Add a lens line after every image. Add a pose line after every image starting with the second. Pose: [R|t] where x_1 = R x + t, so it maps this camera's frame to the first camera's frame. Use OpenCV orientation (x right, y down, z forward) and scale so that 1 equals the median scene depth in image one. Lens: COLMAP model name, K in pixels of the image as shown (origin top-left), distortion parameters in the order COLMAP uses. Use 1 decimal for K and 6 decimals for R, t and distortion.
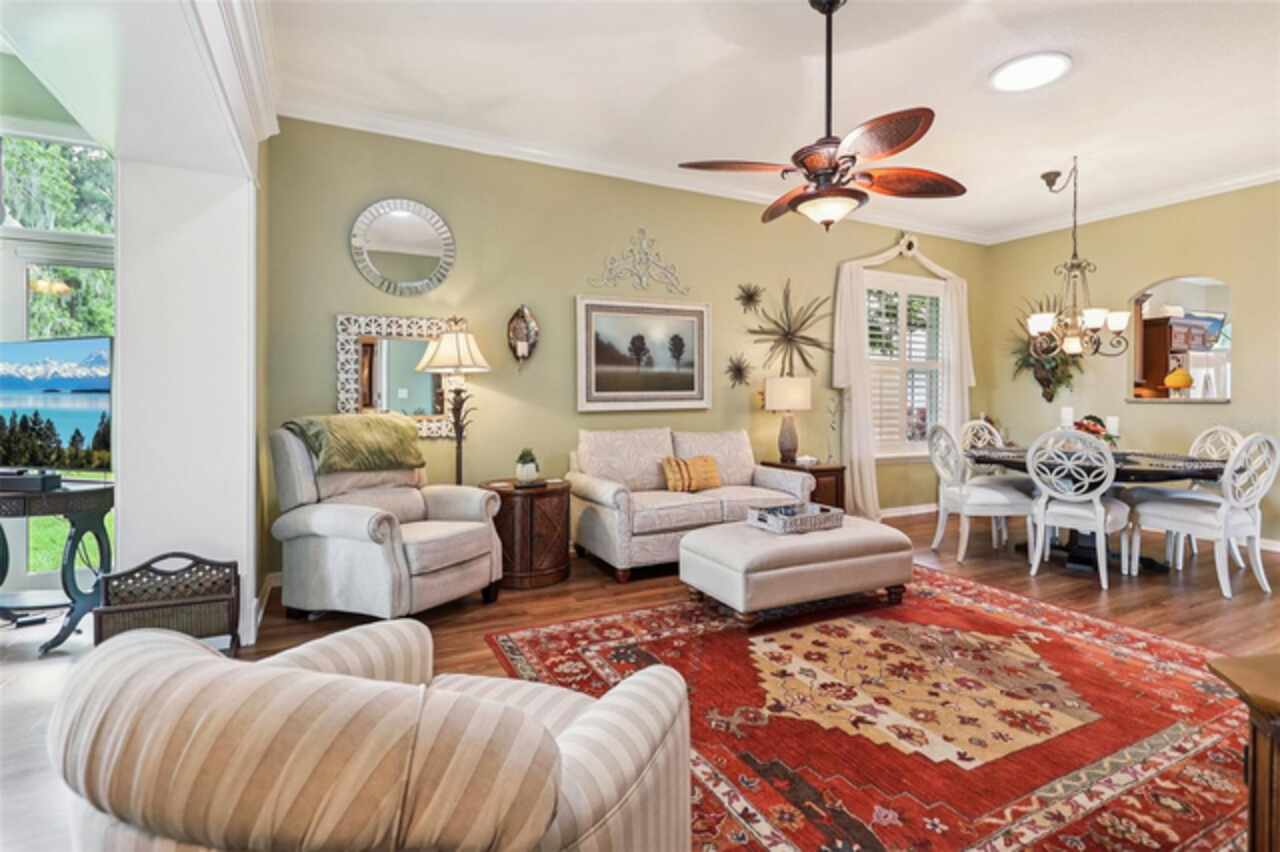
lens RADIAL K [[615.9, 0, 644.5], [0, 615.9, 400.9], [0, 0, 1]] dist [0.003149, -0.000440]
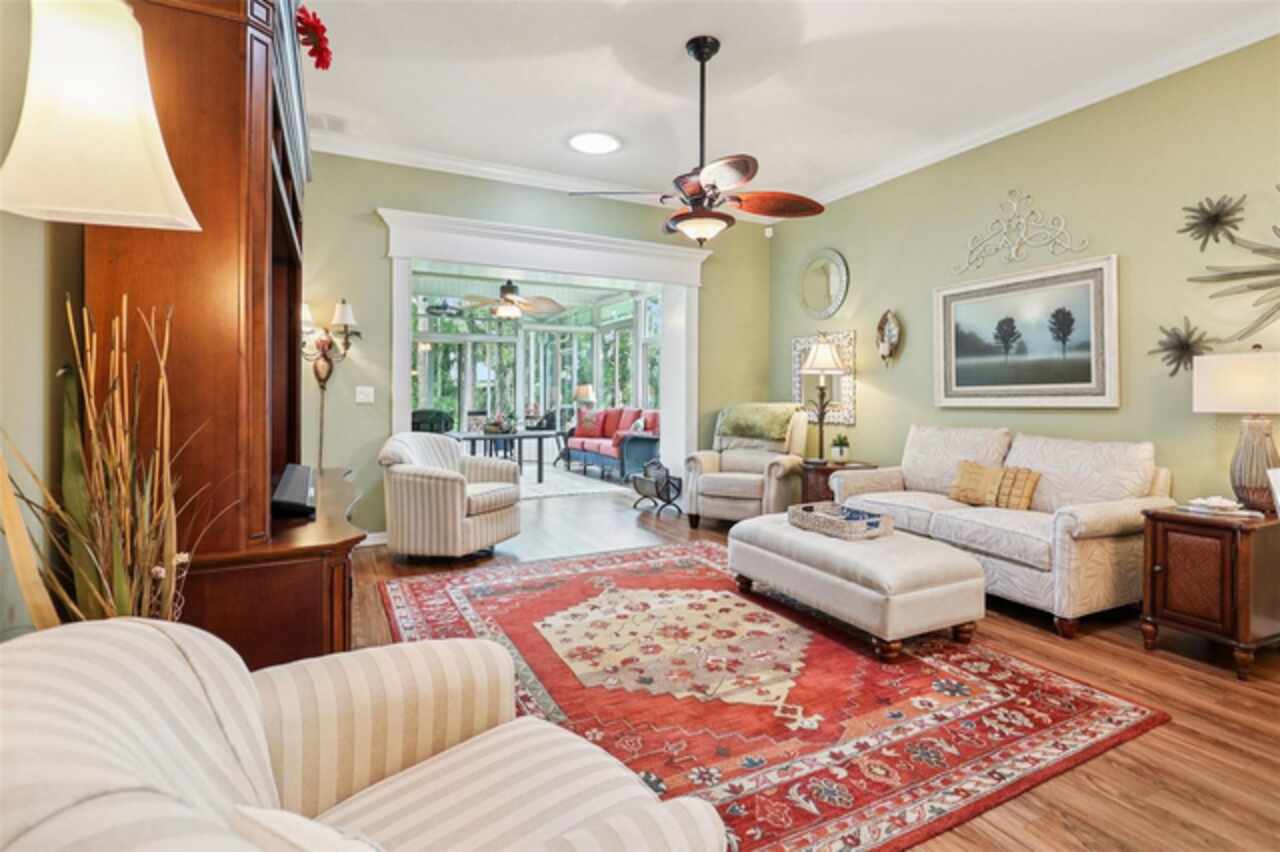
lens RADIAL K [[615.9, 0, 644.5], [0, 615.9, 400.9], [0, 0, 1]] dist [0.003149, -0.000440]
pose [[0.004303, 0.005837, -0.999974, 1.349554], [-0.010376, 0.999929, 0.005792, 0.010325], [0.999937, 0.010351, 0.004363, 0.818086]]
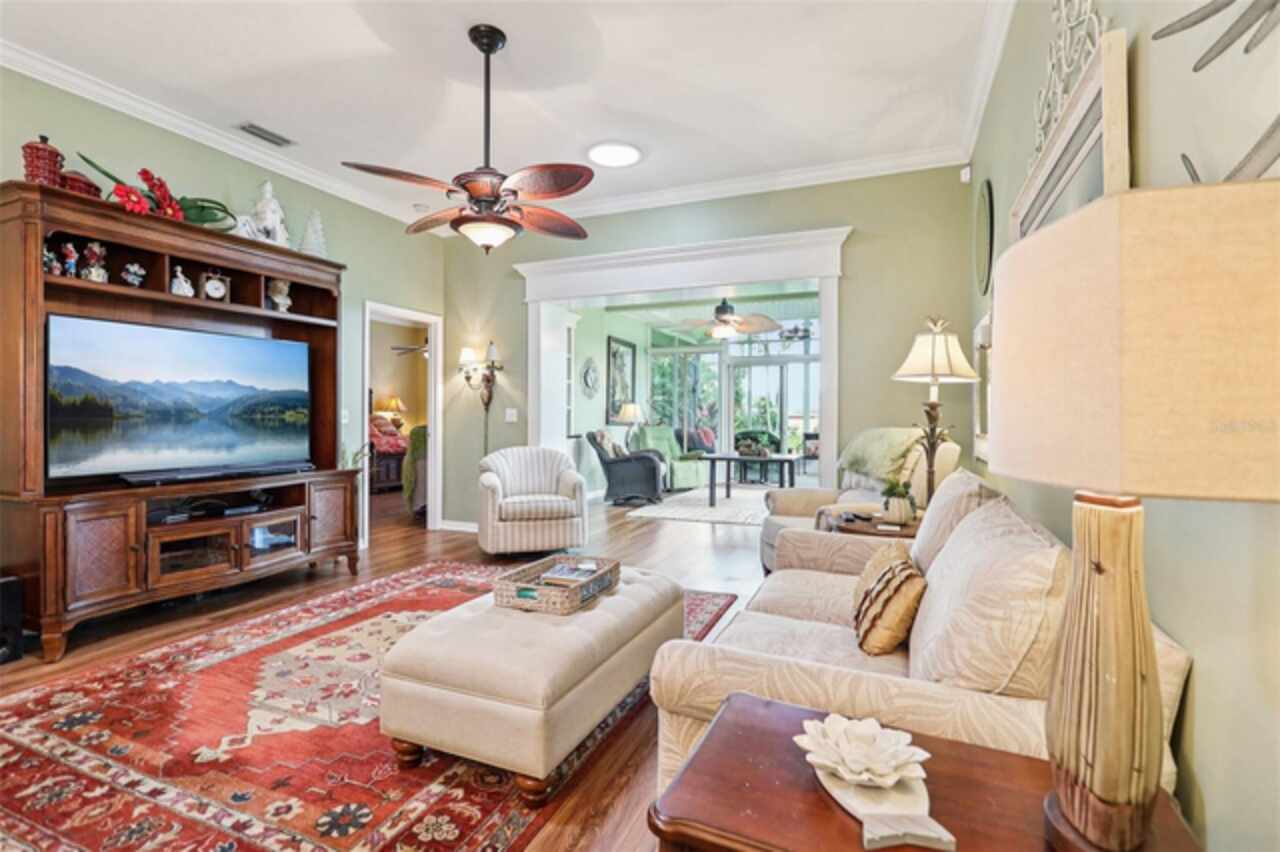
lens RADIAL K [[598.9, 0, 642.2], [0, 598.9, 419.8], [0, 0, 1]] dist [-0.000003, -0.001632]
pose [[-0.764280, -0.001989, -0.644881, 0.703656], [-0.011863, 0.999869, 0.010975, -0.000499], [0.644775, 0.016038, -0.764204, 1.821147]]
